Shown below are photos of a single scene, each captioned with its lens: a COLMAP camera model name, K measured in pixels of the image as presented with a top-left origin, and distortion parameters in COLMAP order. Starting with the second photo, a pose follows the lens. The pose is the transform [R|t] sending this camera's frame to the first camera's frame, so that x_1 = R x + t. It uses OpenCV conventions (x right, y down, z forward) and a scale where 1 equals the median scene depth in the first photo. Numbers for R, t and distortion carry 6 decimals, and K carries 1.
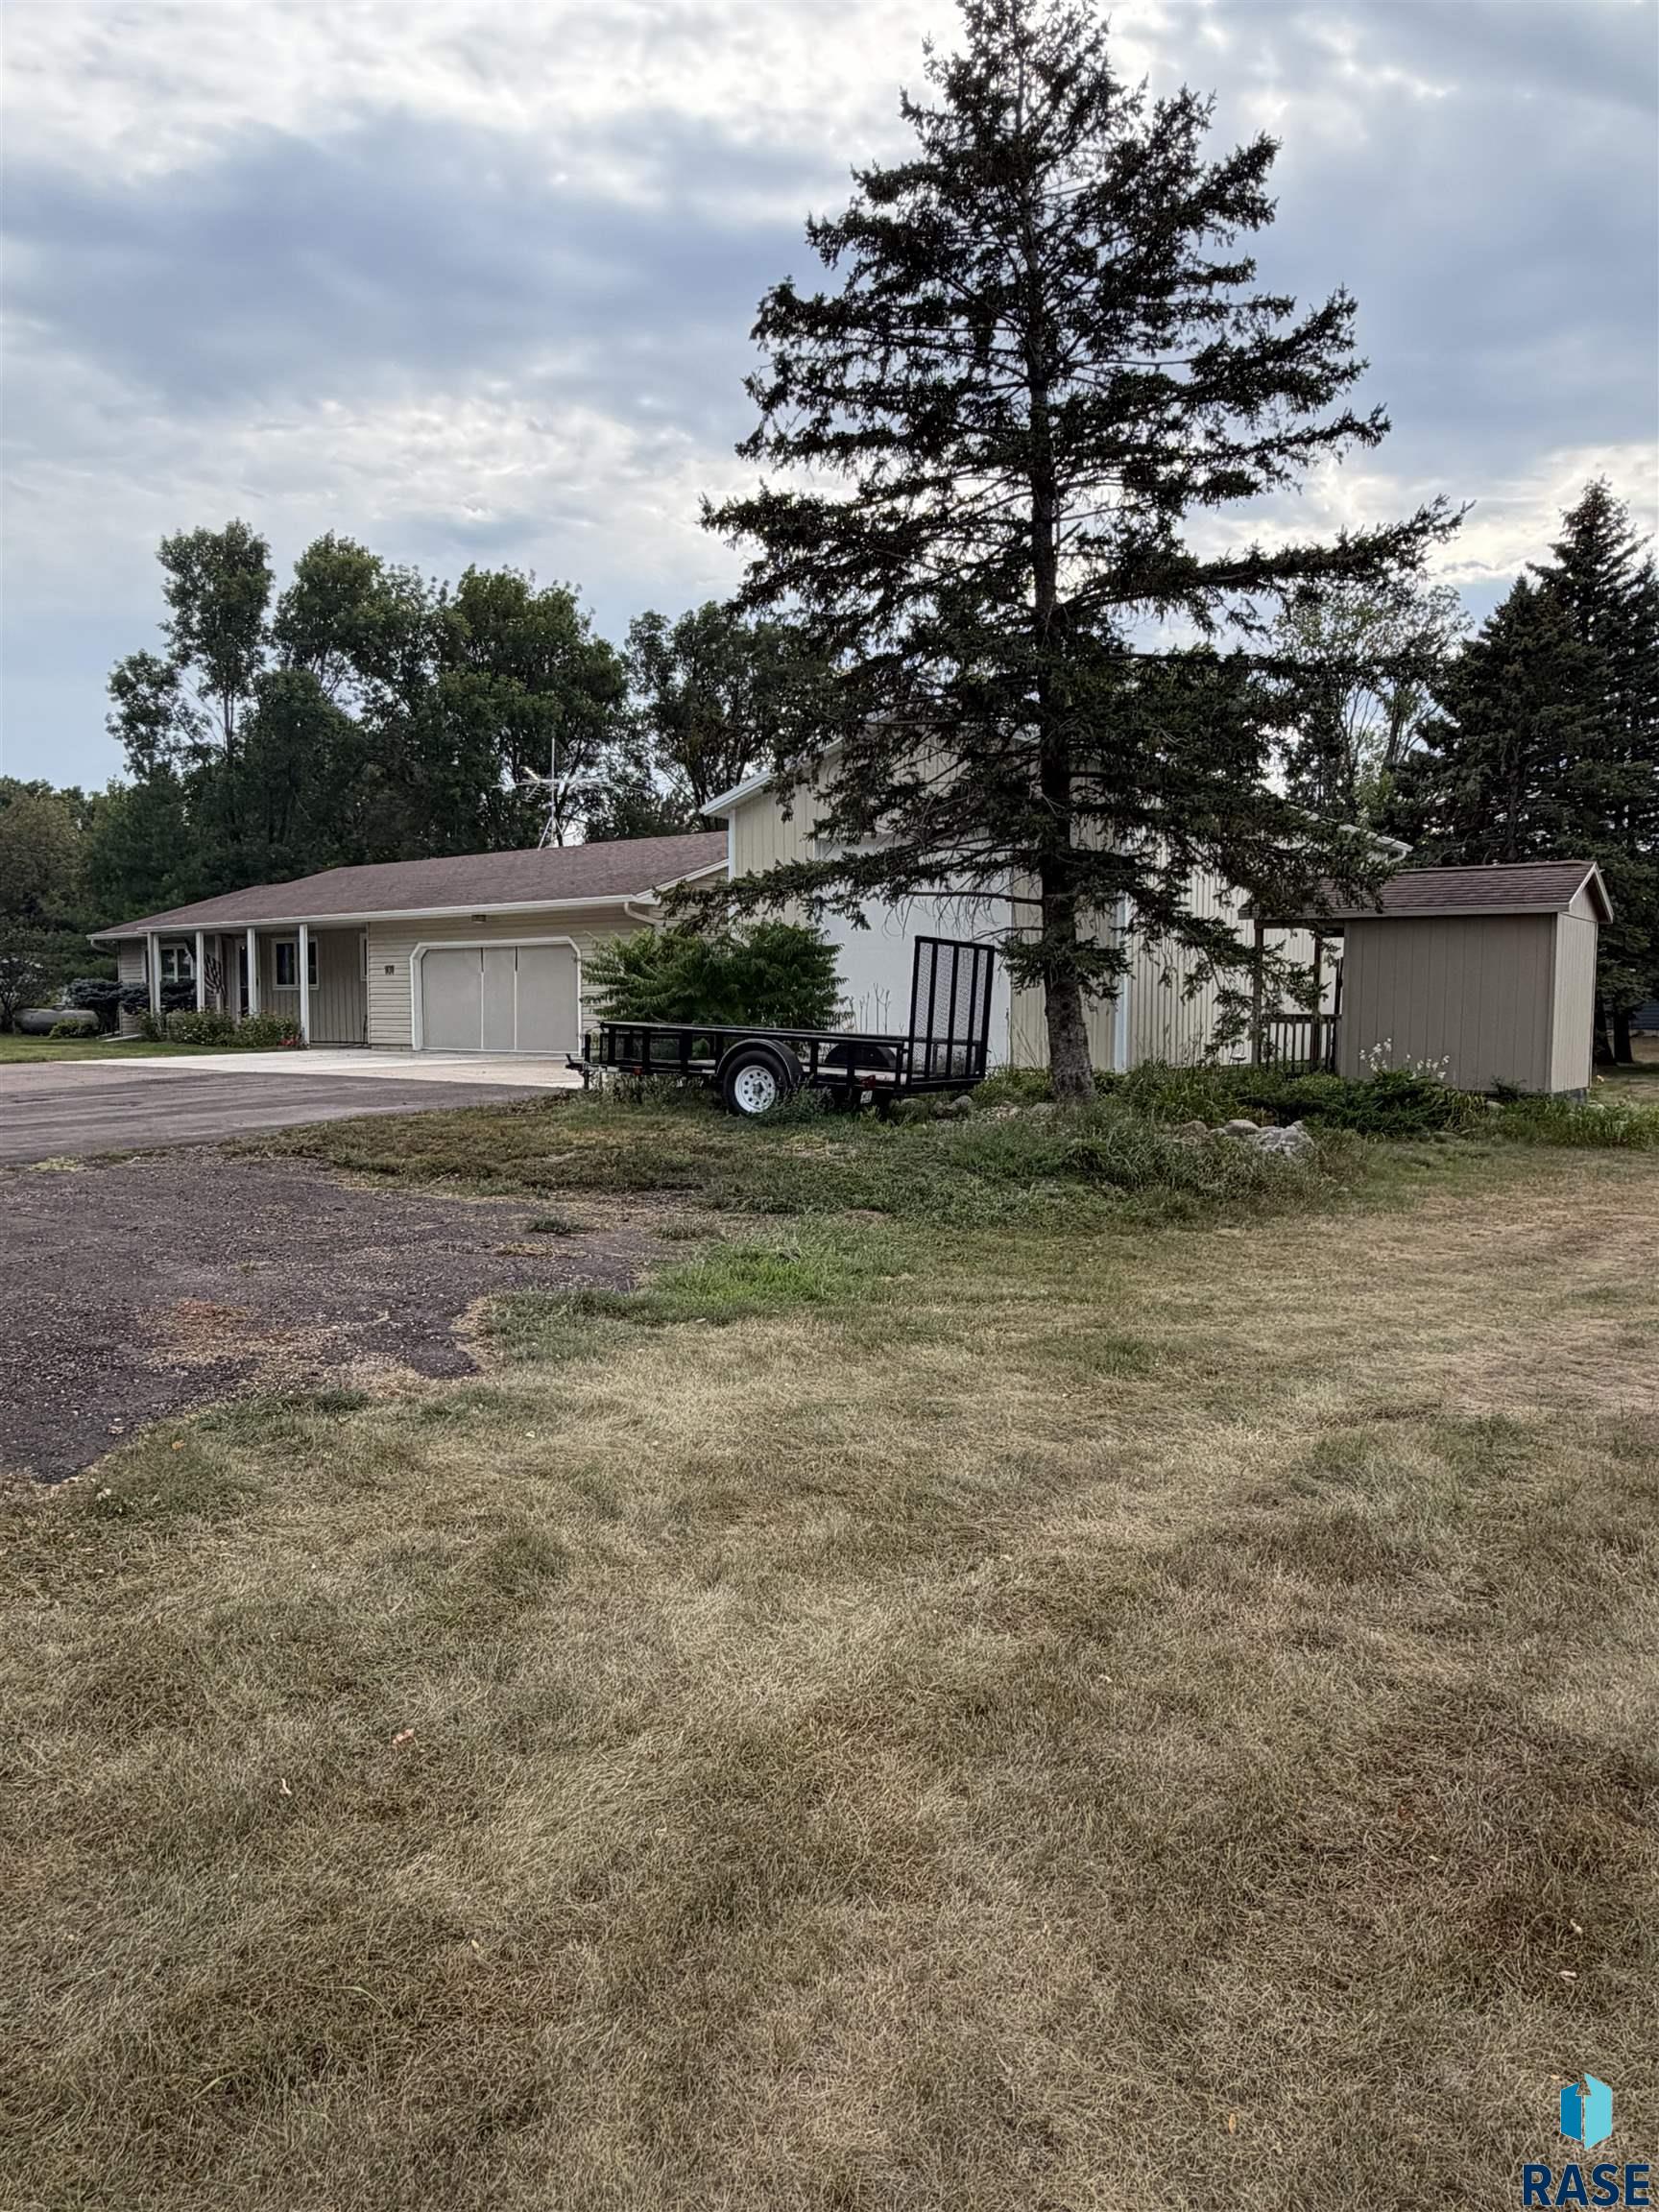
lens RADIAL K [[1453.9, 0, 838.0], [0, 1453.9, 1100.6], [0, 0, 1]] dist [-0.001489, -0.003384]
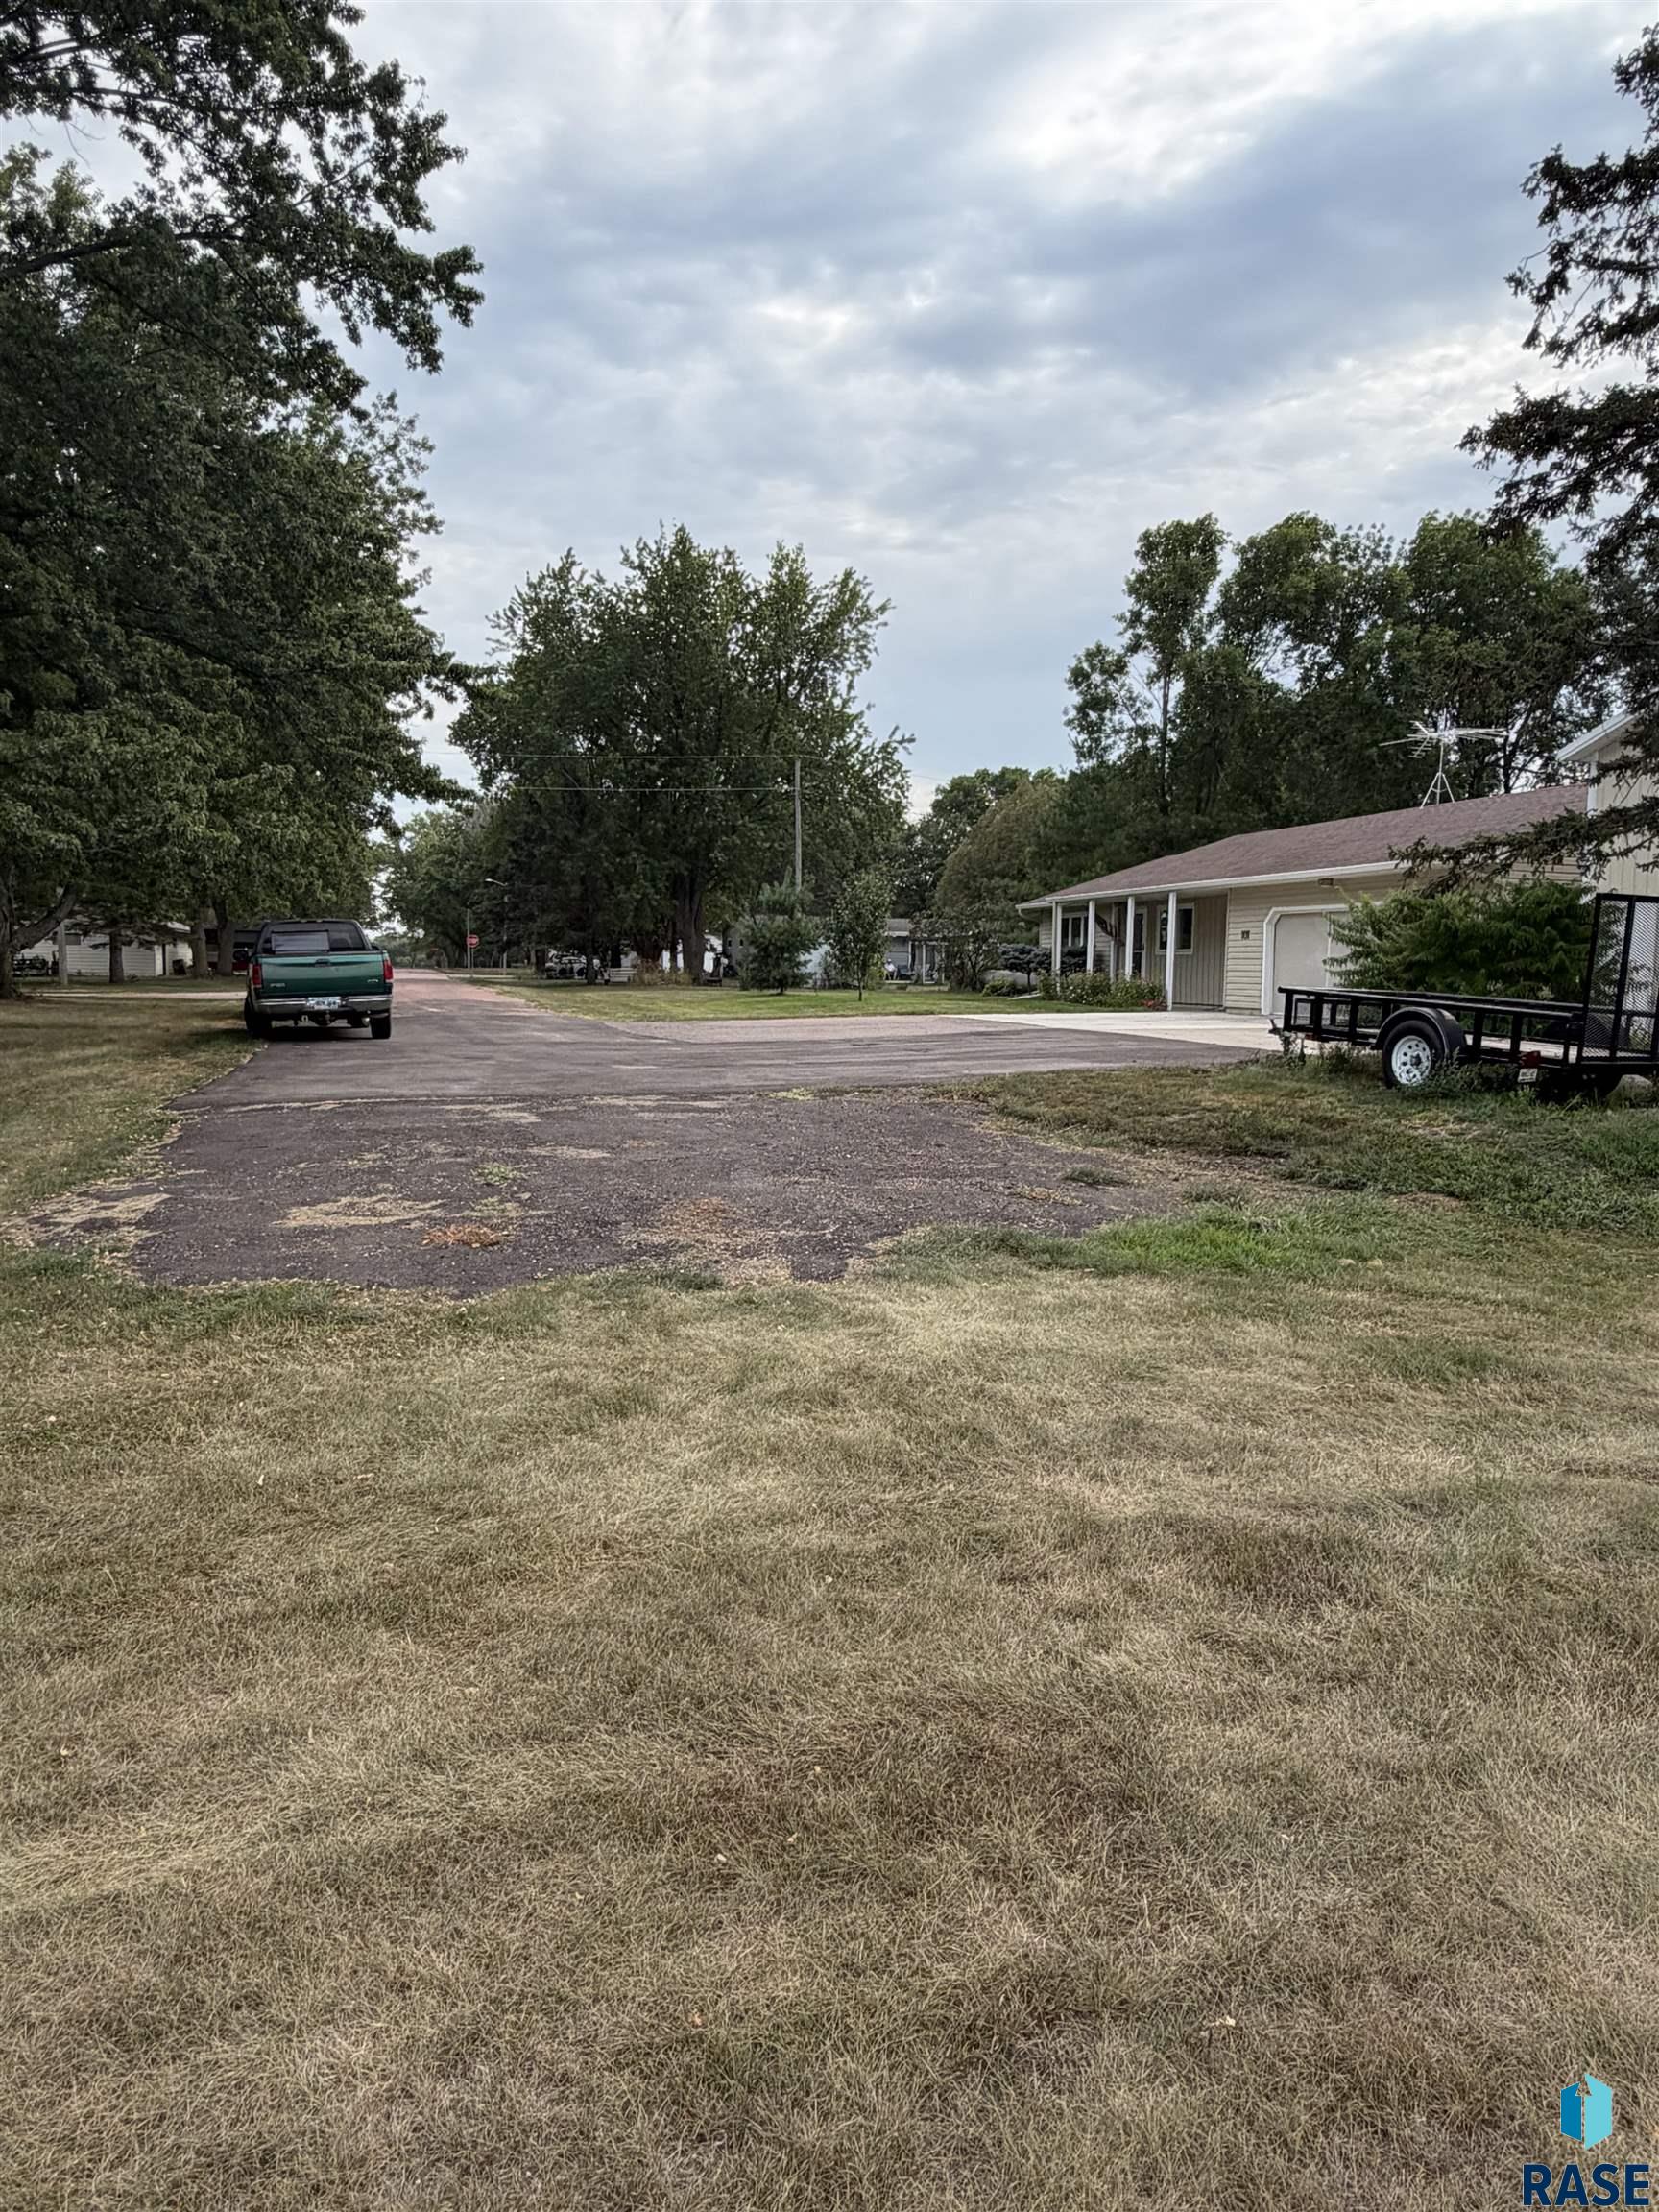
lens RADIAL K [[1453.9, 0, 838.0], [0, 1453.9, 1100.6], [0, 0, 1]] dist [-0.001489, -0.003384]
pose [[0.800371, 0.063734, -0.596107, 0.162000], [-0.049791, 0.997964, 0.039847, -0.001092], [0.597433, -0.002212, 0.801916, 0.025157]]
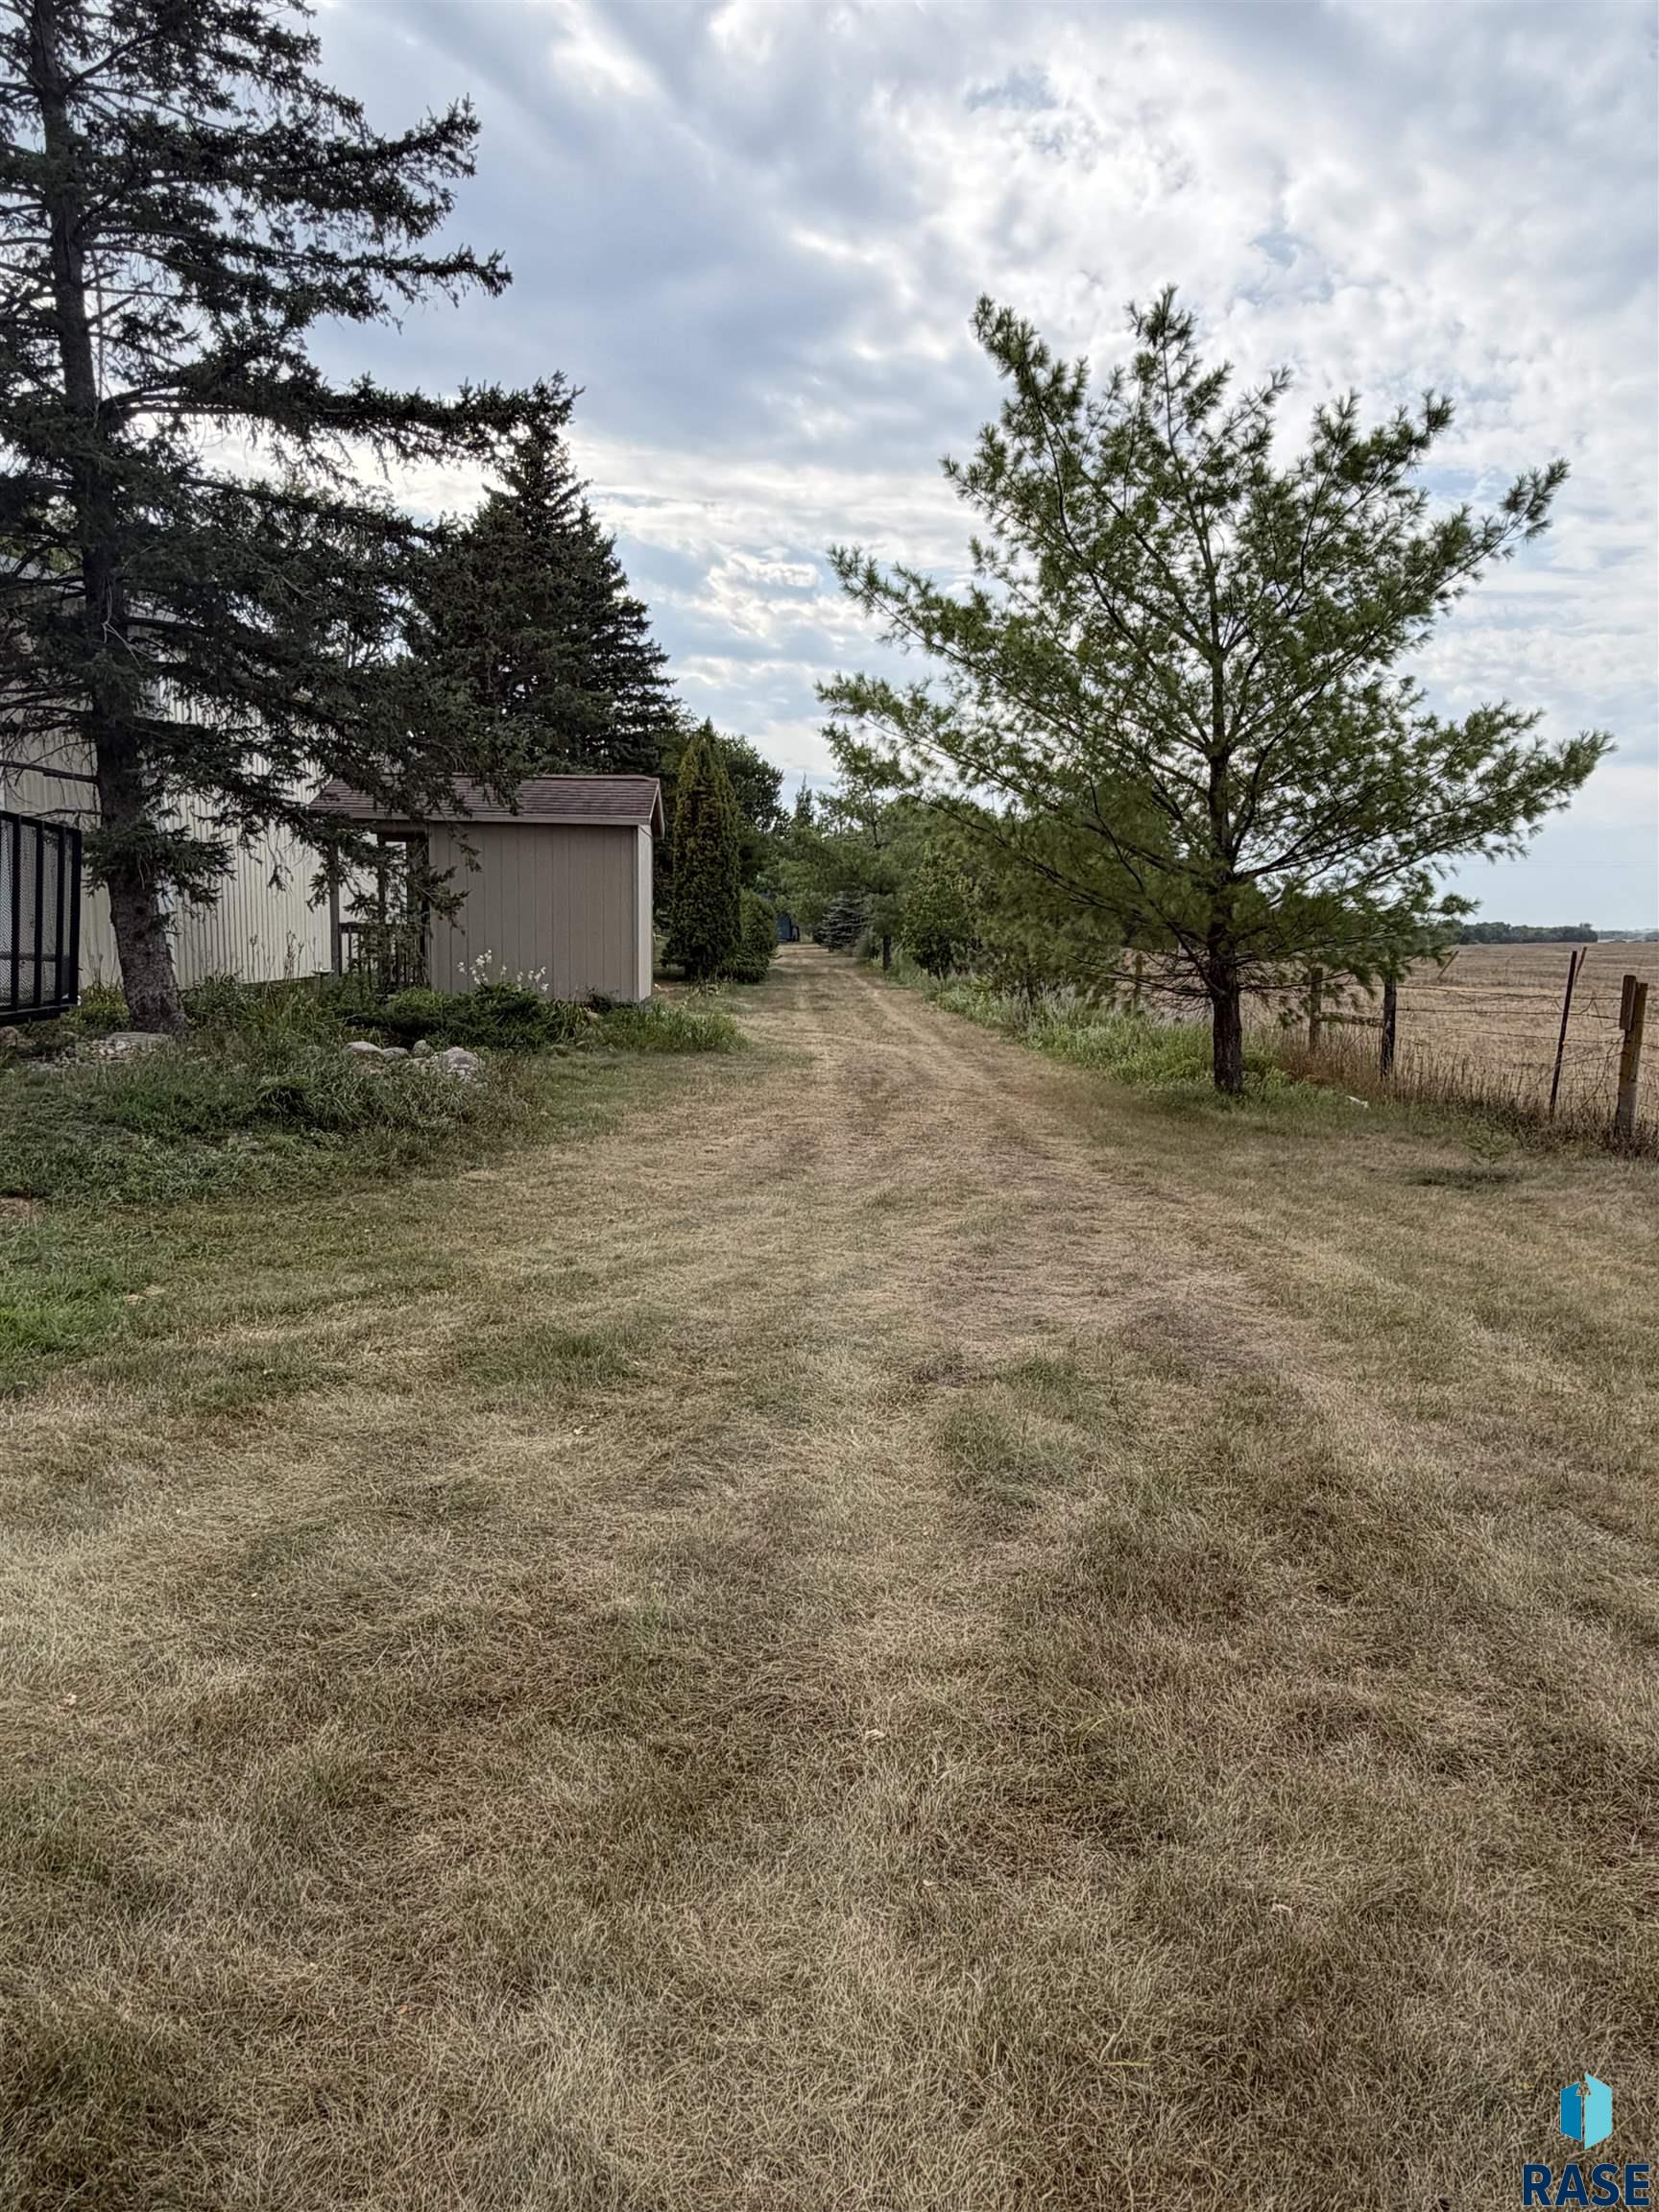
lens RADIAL K [[1453.9, 0, 838.0], [0, 1453.9, 1100.6], [0, 0, 1]] dist [-0.001489, -0.003384]
pose [[0.762855, -0.071633, 0.642589, -0.074127], [0.032934, 0.996859, 0.072027, -0.005440], [-0.645730, -0.033783, 0.762818, 0.125778]]
